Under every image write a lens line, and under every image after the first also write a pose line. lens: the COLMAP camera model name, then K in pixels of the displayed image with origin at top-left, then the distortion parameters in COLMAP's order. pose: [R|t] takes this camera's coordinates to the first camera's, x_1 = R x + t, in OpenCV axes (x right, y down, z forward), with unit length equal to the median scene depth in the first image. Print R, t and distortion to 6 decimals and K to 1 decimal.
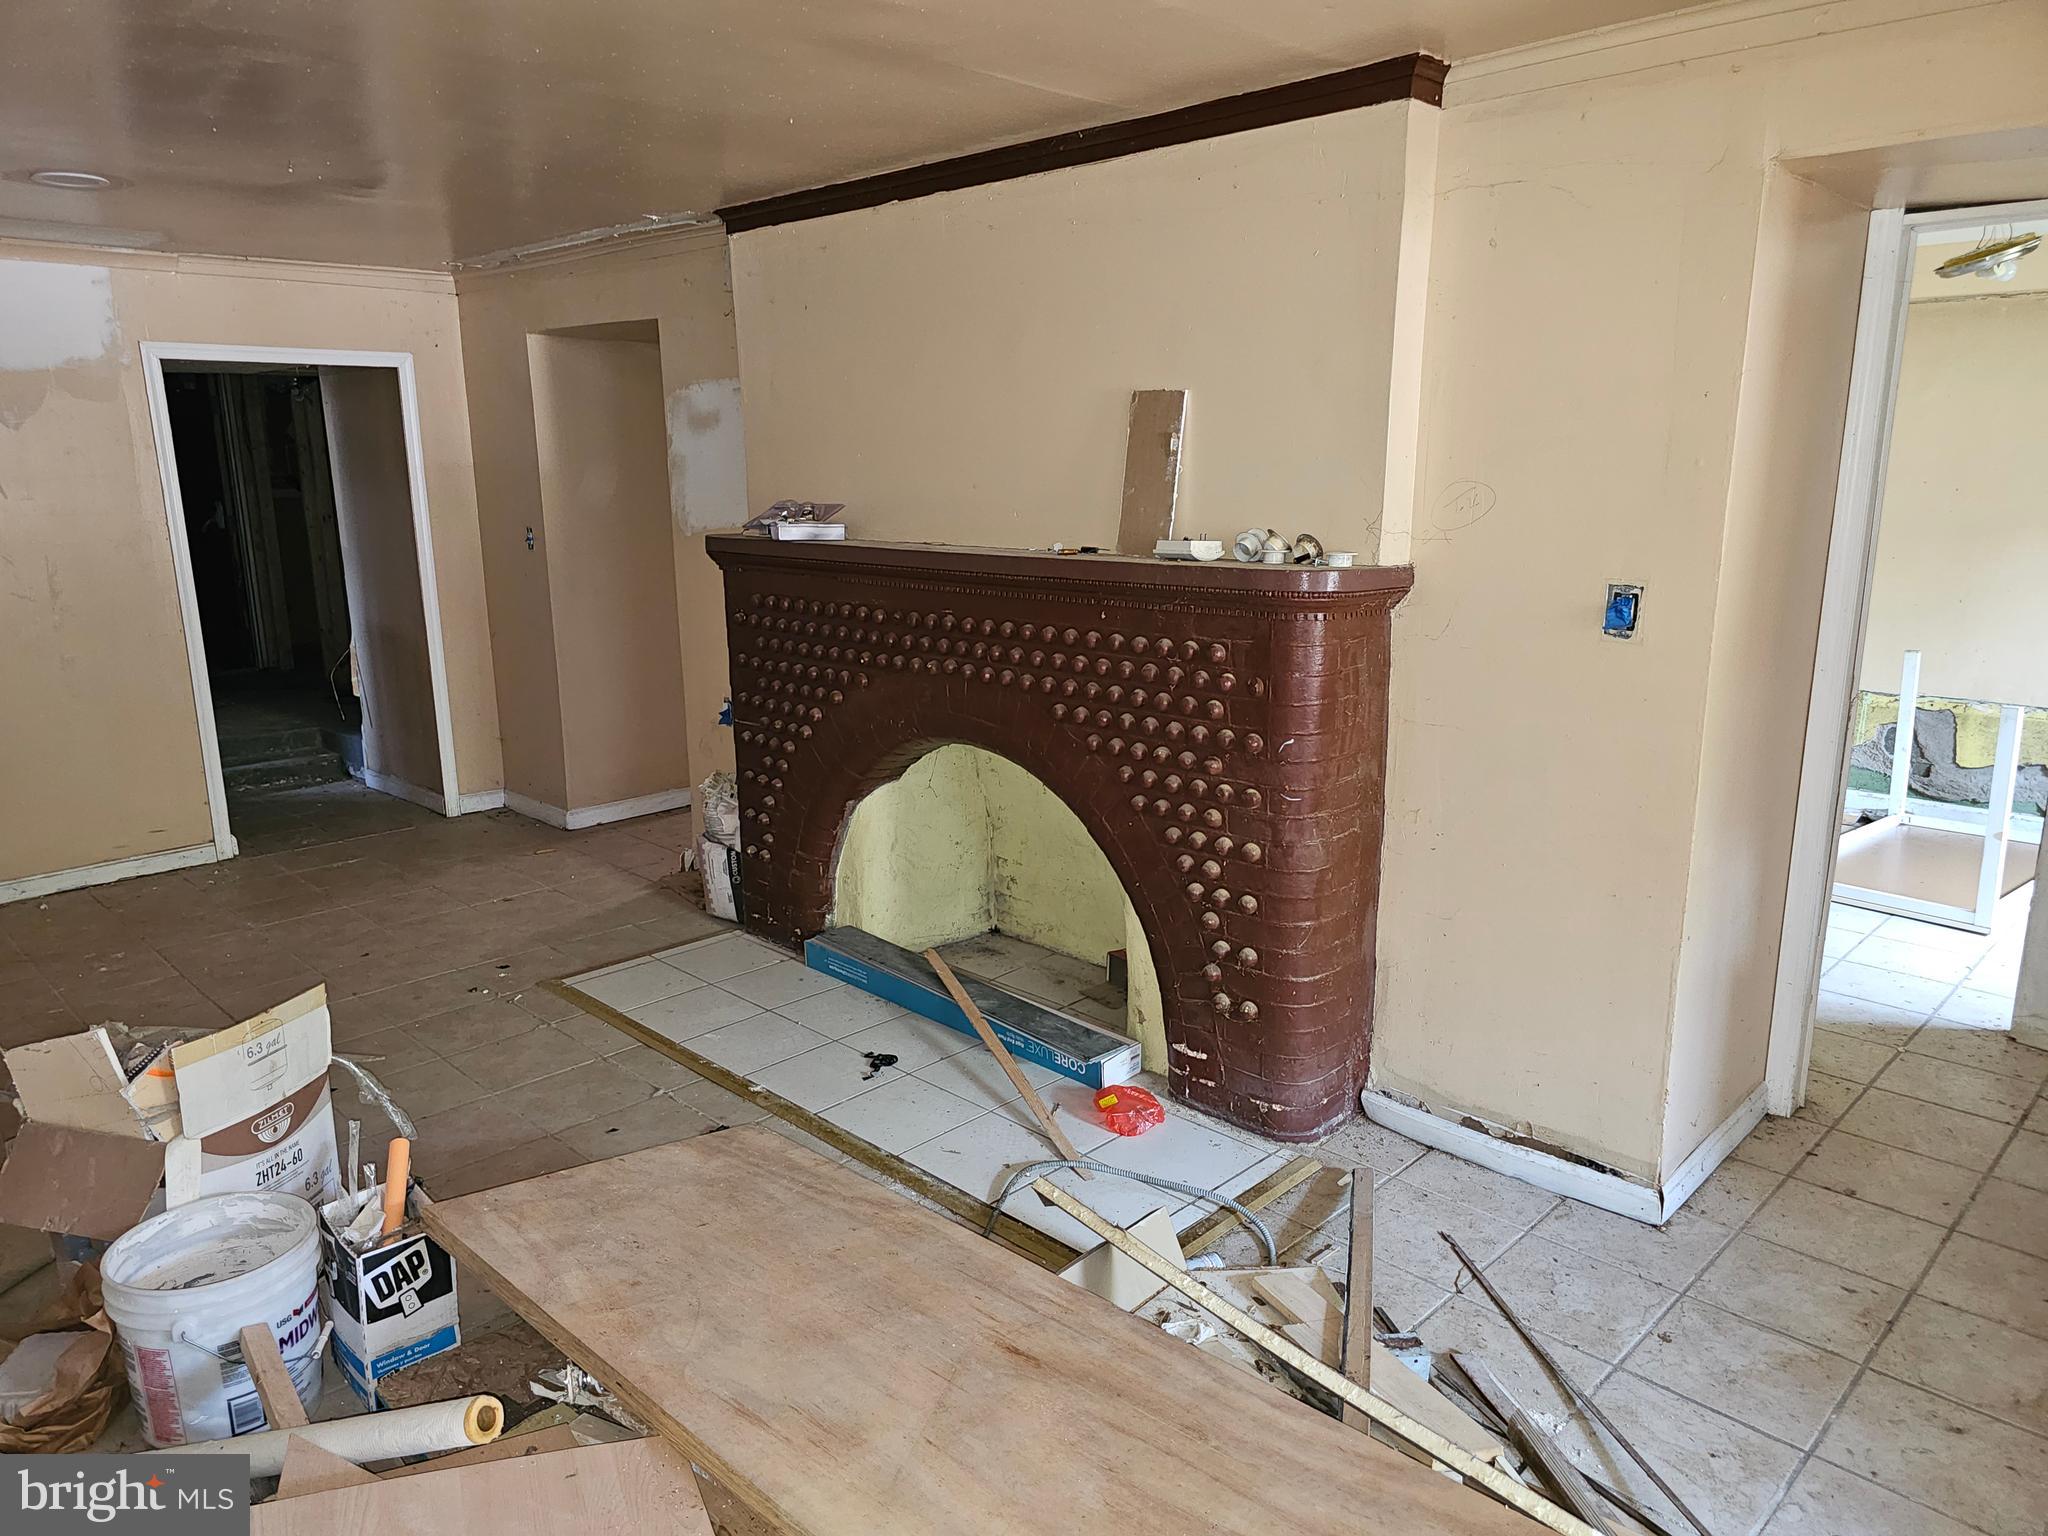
lens RADIAL K [[1378.7, 0, 1019.7], [0, 1378.7, 781.8], [0, 0, 1]] dist [0.056426, -0.052886]
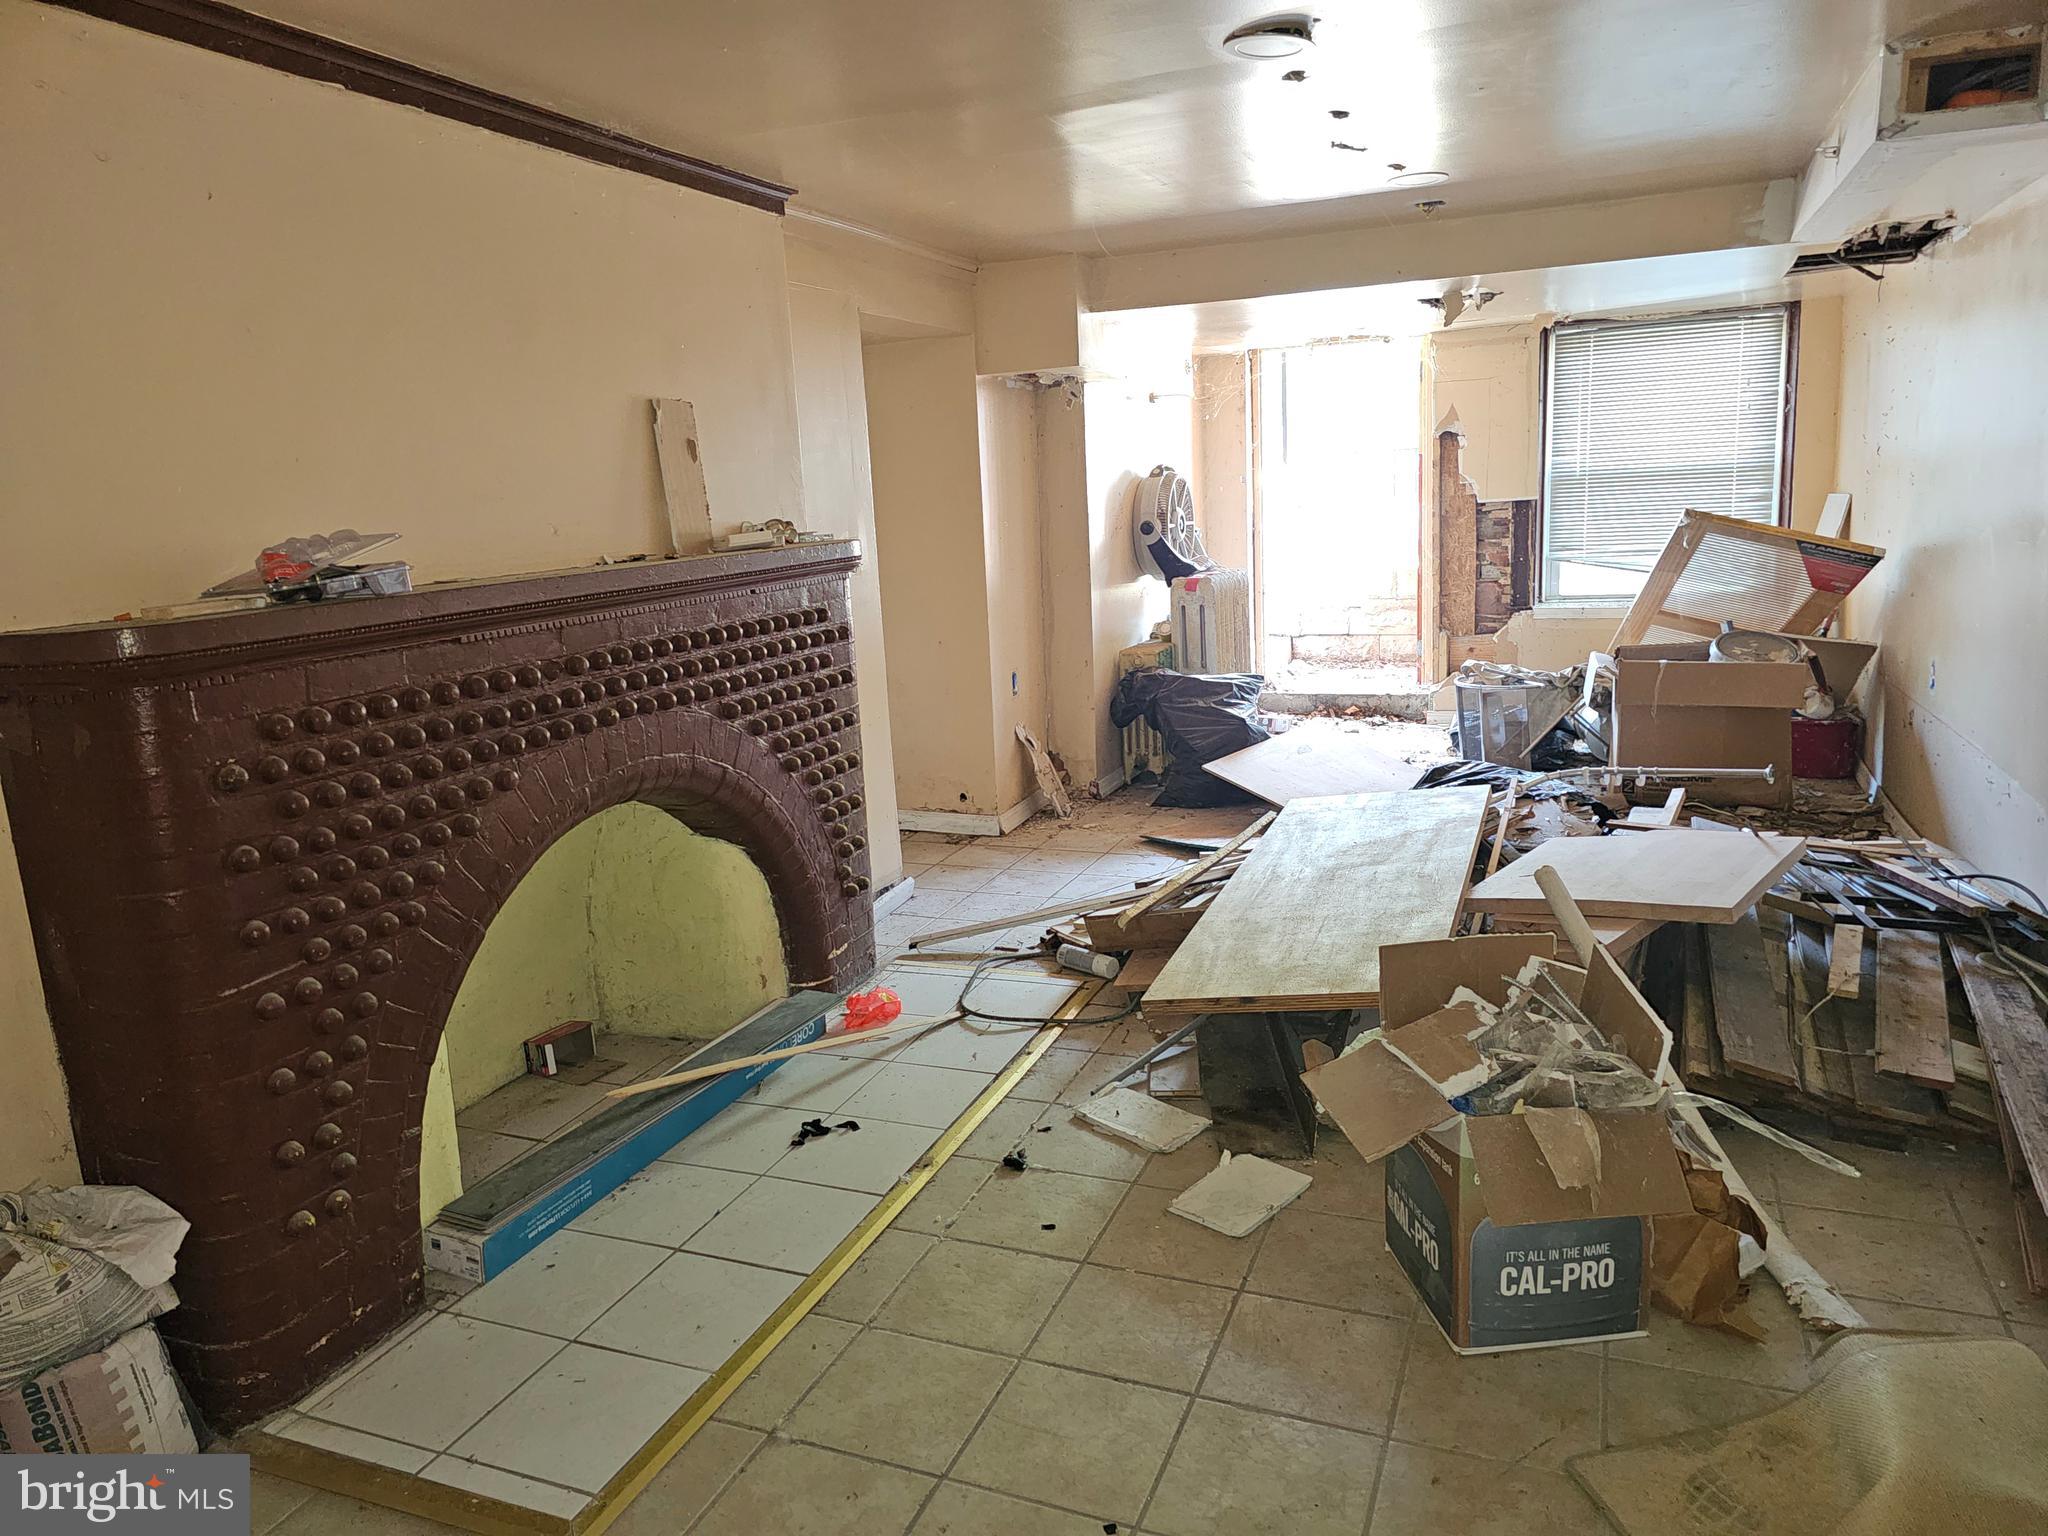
lens RADIAL K [[1378.7, 0, 1020.0], [0, 1378.7, 751.4], [0, 0, 1]] dist [0.056426, -0.052886]
pose [[-0.384701, -0.151142, 0.910583, -0.873700], [0.264507, 0.927080, 0.265628, -0.210485], [-0.884331, 0.343043, -0.316671, 1.027445]]
